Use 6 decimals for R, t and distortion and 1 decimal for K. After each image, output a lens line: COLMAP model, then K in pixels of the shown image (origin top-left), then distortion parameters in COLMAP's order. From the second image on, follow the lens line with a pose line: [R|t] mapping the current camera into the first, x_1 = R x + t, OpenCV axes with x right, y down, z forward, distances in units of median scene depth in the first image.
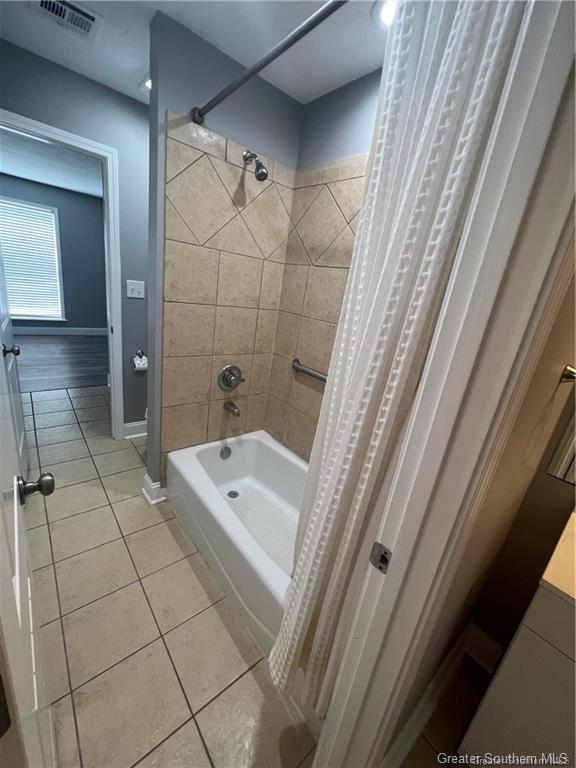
lens RADIAL K [[306.4, 0, 288.0], [0, 306.4, 384.0], [0, 0, 1]] dist [-0.000007, 0.000415]
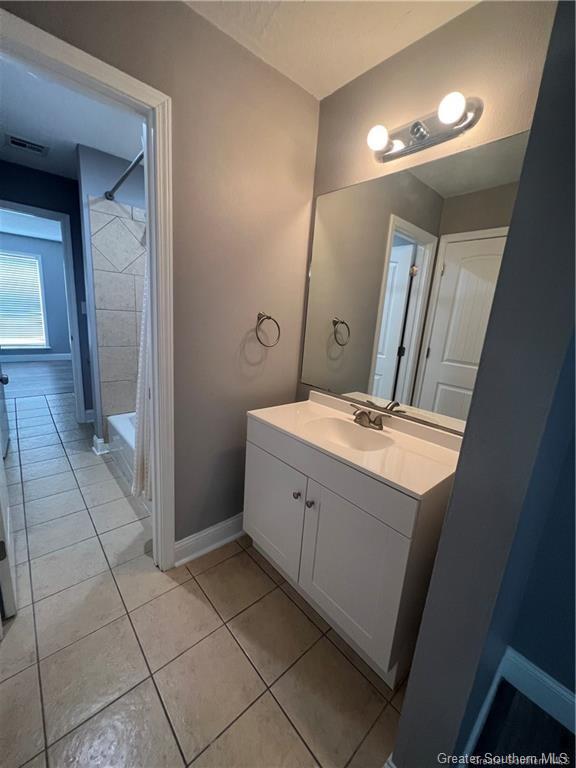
lens RADIAL K [[310.5, 0, 279.6], [0, 310.5, 382.7], [0, 0, 1]] dist [0.000667, 0.021087]
pose [[0.998171, -0.060329, -0.003889, 0.406248], [0.059856, 0.995277, -0.076421, 0.223182], [0.008481, 0.076049, 0.997068, -0.428937]]
